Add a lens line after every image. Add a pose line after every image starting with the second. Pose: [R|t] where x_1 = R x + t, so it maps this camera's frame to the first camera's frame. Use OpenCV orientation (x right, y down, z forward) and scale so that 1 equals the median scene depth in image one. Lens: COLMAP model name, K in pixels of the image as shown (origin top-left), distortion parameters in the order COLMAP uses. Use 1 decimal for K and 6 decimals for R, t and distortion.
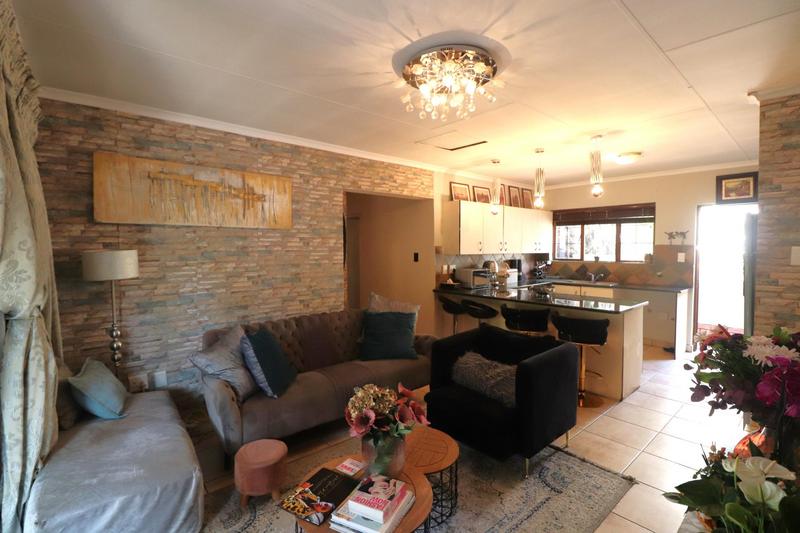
lens RADIAL K [[373.9, 0, 412.6], [0, 373.9, 256.3], [0, 0, 1]] dist [0.001709, -0.012584]
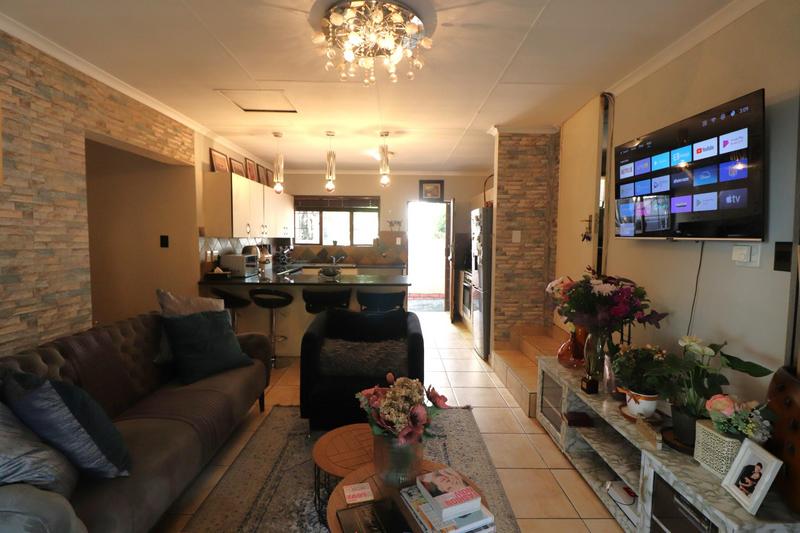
lens RADIAL K [[373.9, 0, 412.6], [0, 373.9, 256.3], [0, 0, 1]] dist [0.001709, -0.012584]
pose [[0.654142, -0.033366, 0.755636, -0.242390], [0.010396, 0.999329, 0.035127, 0.011872], [-0.756300, -0.015122, 0.654050, 0.143903]]
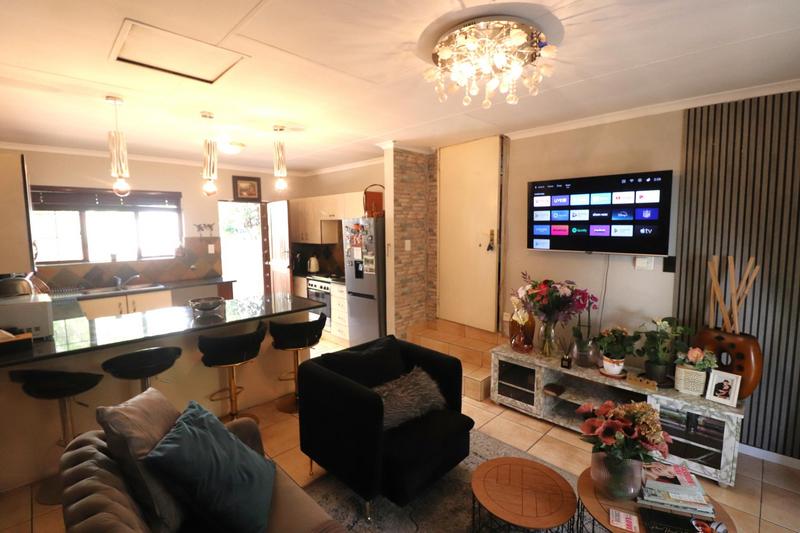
lens RADIAL K [[354.1, 0, 412.2], [0, 354.1, 257.8], [0, 0, 1]] dist [0.000401, -0.010425]
pose [[-0.039366, -0.084992, 0.995604, -0.323934], [0.031650, 0.995770, 0.086257, -0.044462], [-0.998723, 0.034907, -0.036509, 0.537973]]
